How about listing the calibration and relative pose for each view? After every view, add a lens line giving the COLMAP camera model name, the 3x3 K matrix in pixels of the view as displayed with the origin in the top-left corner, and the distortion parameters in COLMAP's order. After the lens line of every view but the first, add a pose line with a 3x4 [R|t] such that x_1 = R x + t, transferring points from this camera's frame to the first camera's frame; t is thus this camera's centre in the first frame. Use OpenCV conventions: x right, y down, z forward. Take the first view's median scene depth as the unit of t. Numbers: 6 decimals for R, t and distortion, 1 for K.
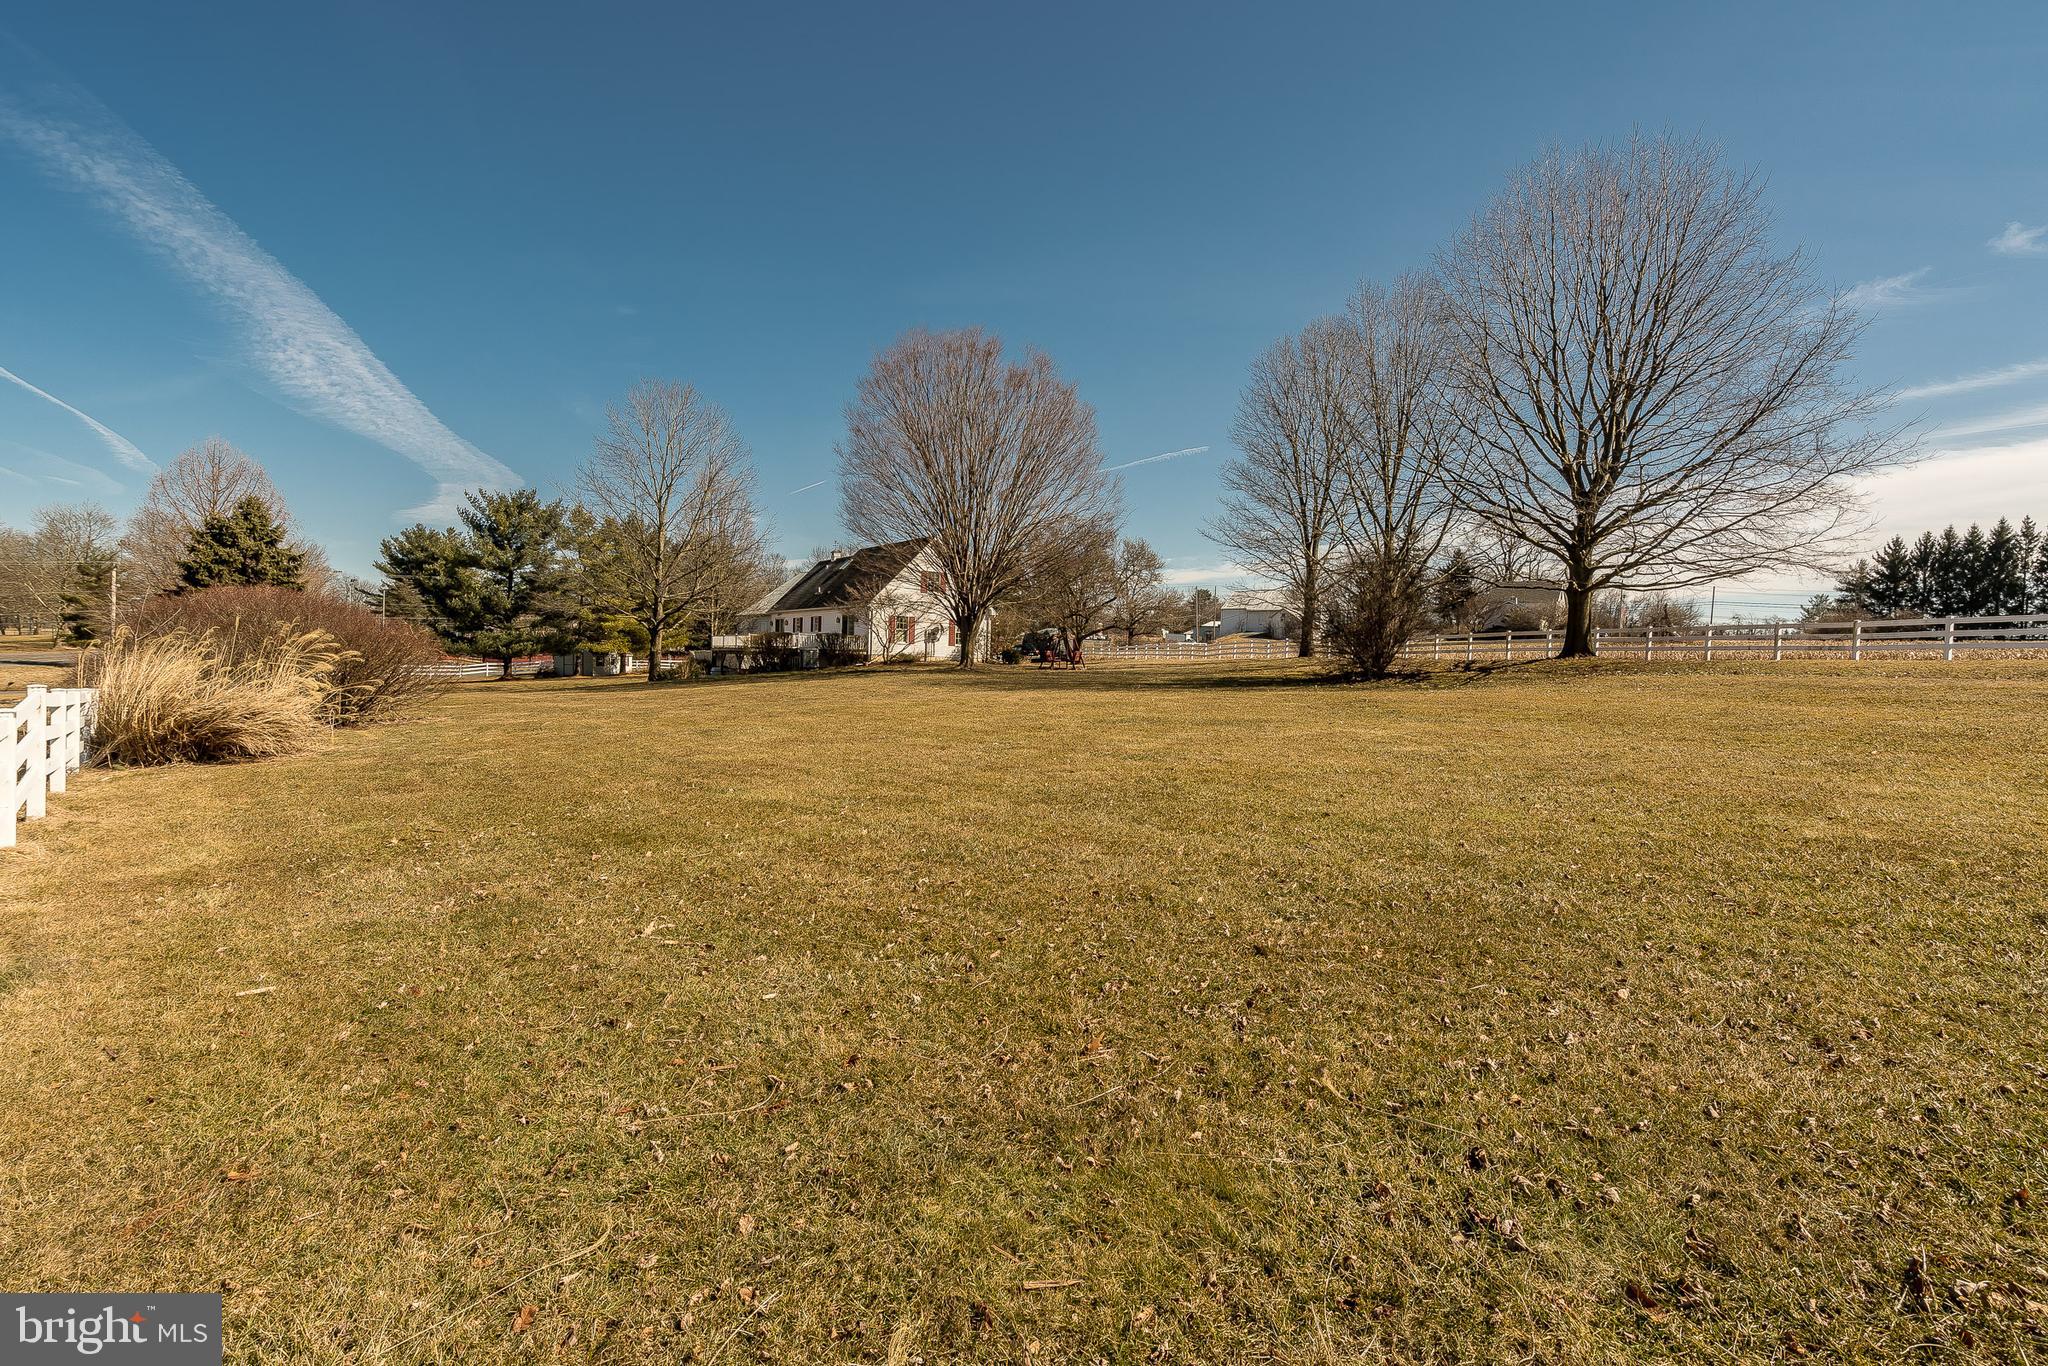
lens RADIAL K [[935.9, 0, 992.7], [0, 935.9, 676.9], [0, 0, 1]] dist [0.002035, 0.000854]
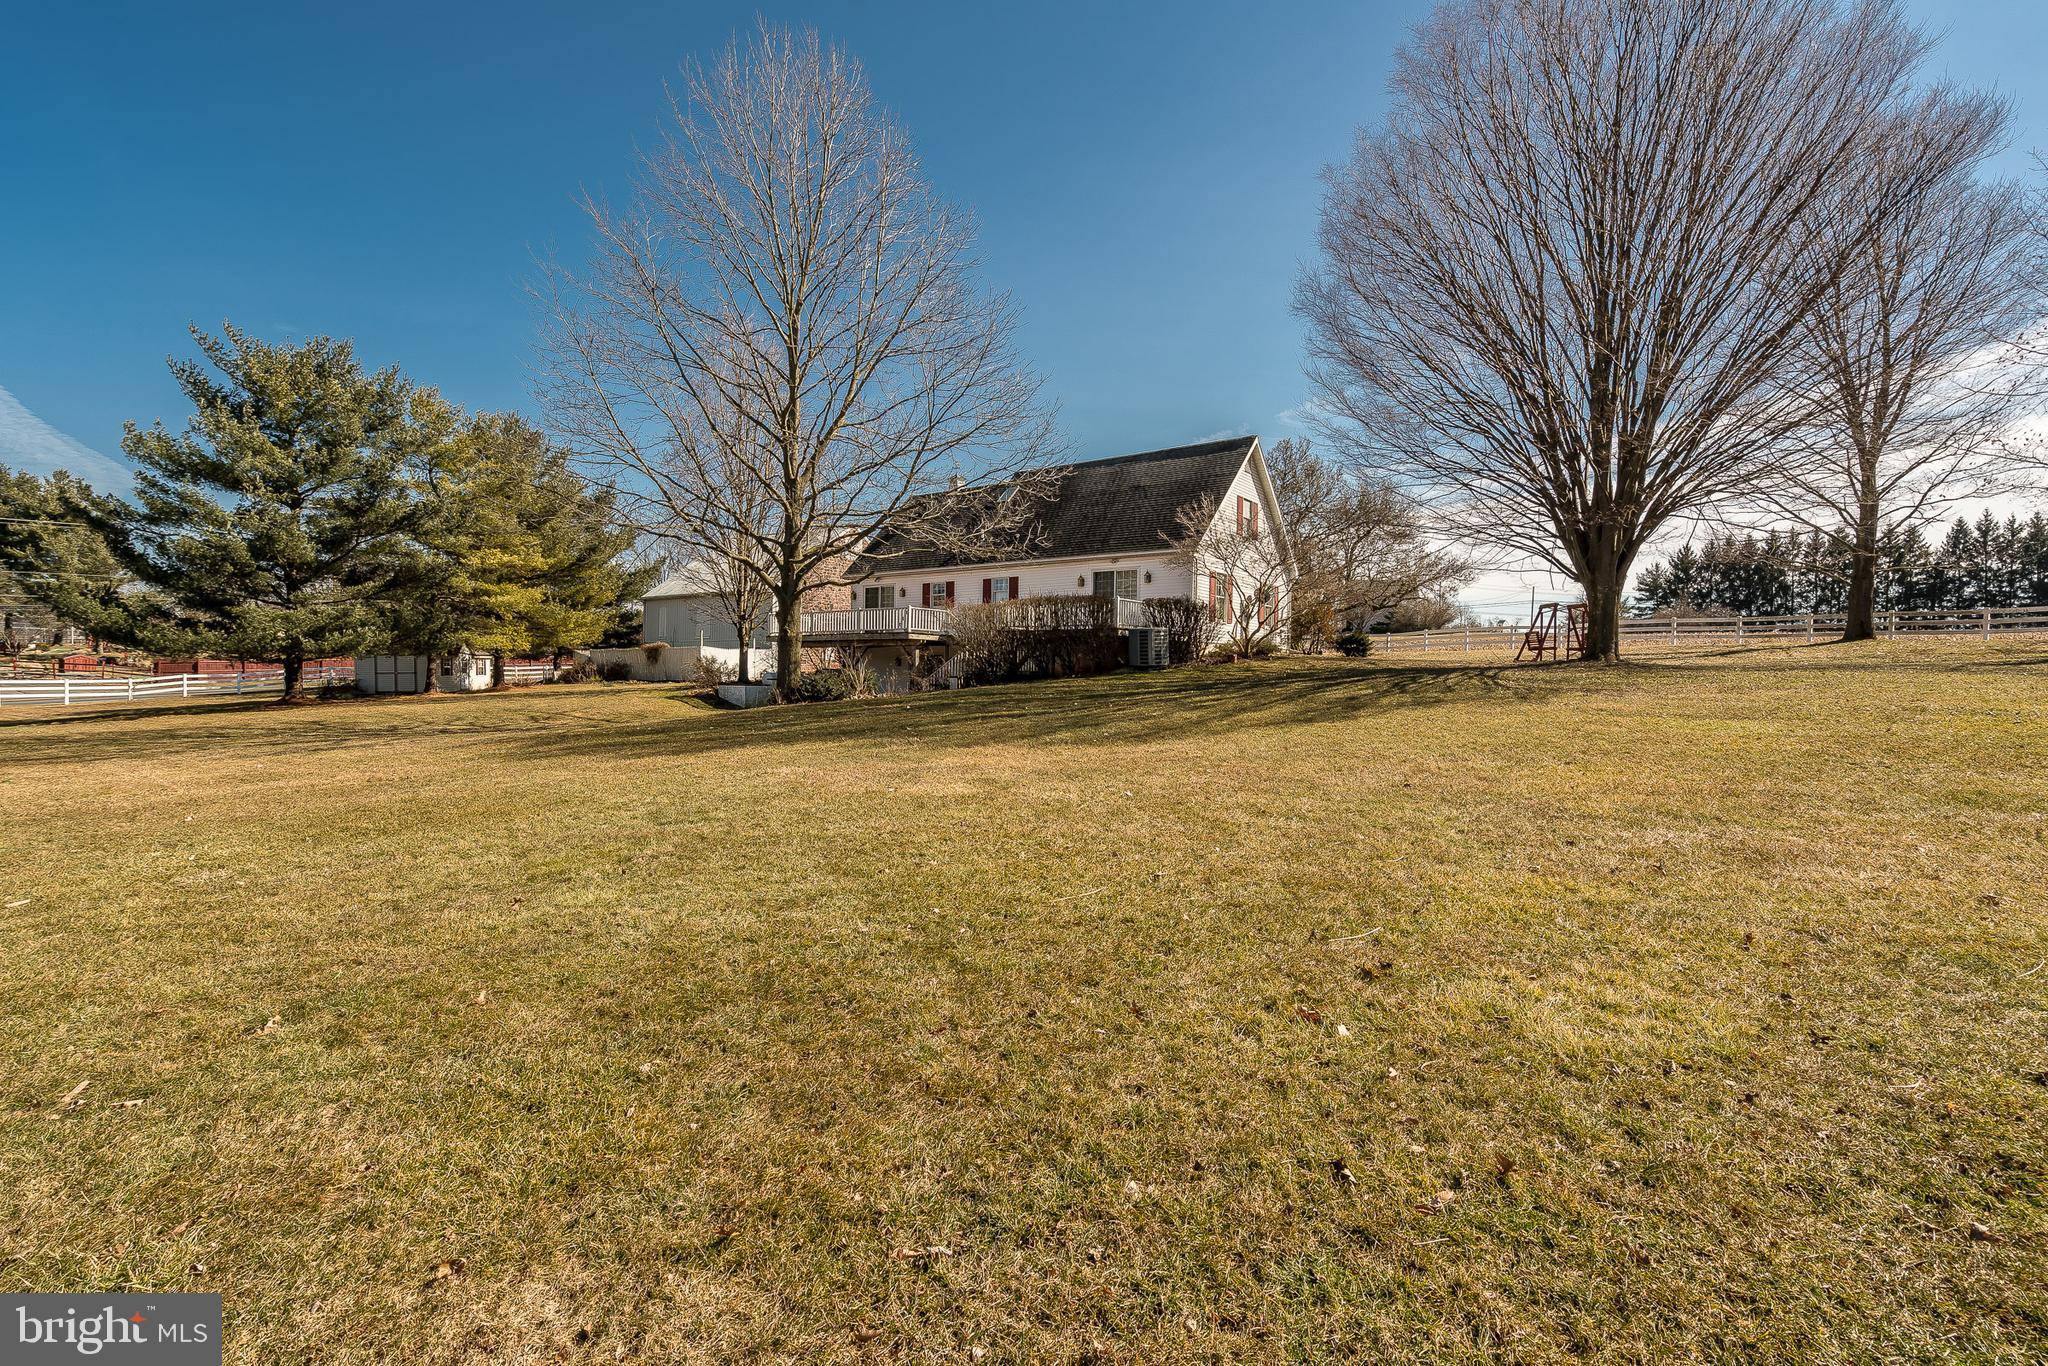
lens RADIAL K [[935.9, 0, 1019.2], [0, 935.9, 683.0], [0, 0, 1]] dist [0.002035, 0.000854]
pose [[0.957110, -0.017540, 0.289195, -0.280952], [0.016589, 0.999846, 0.005739, -0.004560], [-0.289251, -0.000696, 0.957253, 0.383550]]
